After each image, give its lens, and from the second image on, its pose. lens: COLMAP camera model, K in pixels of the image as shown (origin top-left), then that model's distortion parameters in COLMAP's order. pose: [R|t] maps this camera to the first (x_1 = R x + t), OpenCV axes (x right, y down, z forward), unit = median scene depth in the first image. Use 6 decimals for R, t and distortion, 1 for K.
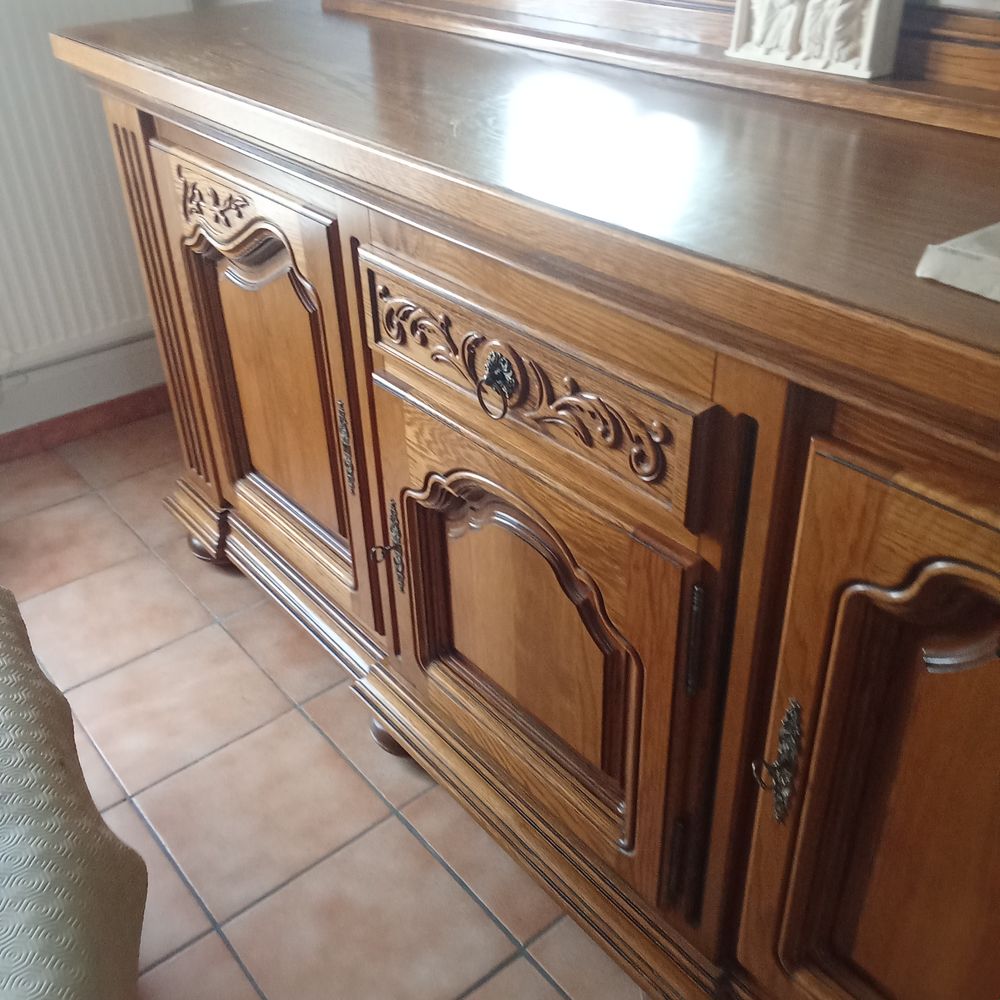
lens RADIAL K [[1067.9, 0, 503.1], [0, 1067.9, 486.2], [0, 0, 1]] dist [0.110361, -0.229728]
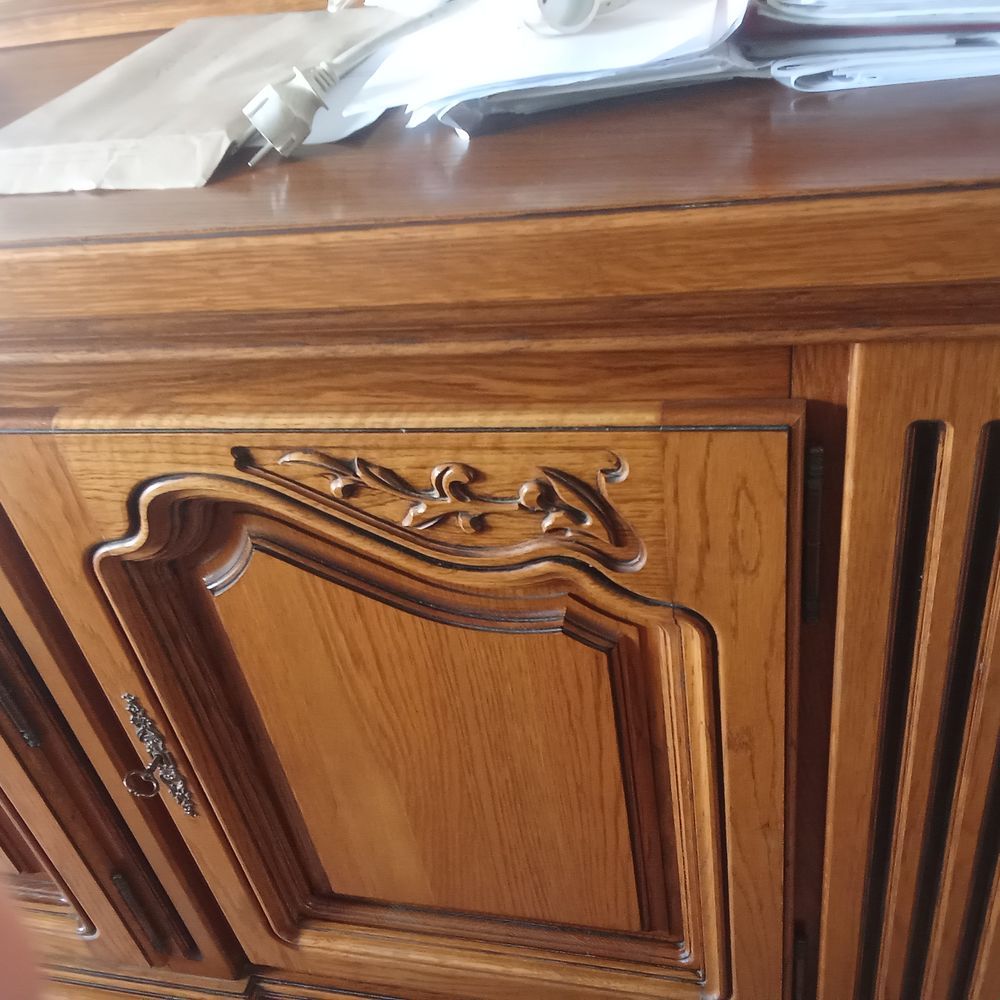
lens RADIAL K [[1067.9, 0, 503.1], [0, 1067.9, 486.2], [0, 0, 1]] dist [0.110361, -0.229728]
pose [[0.780798, -0.439787, 0.443781, 0.154436], [0.433809, 0.892777, 0.121490, 0.057757], [-0.449628, 0.097657, 0.887862, 0.044103]]
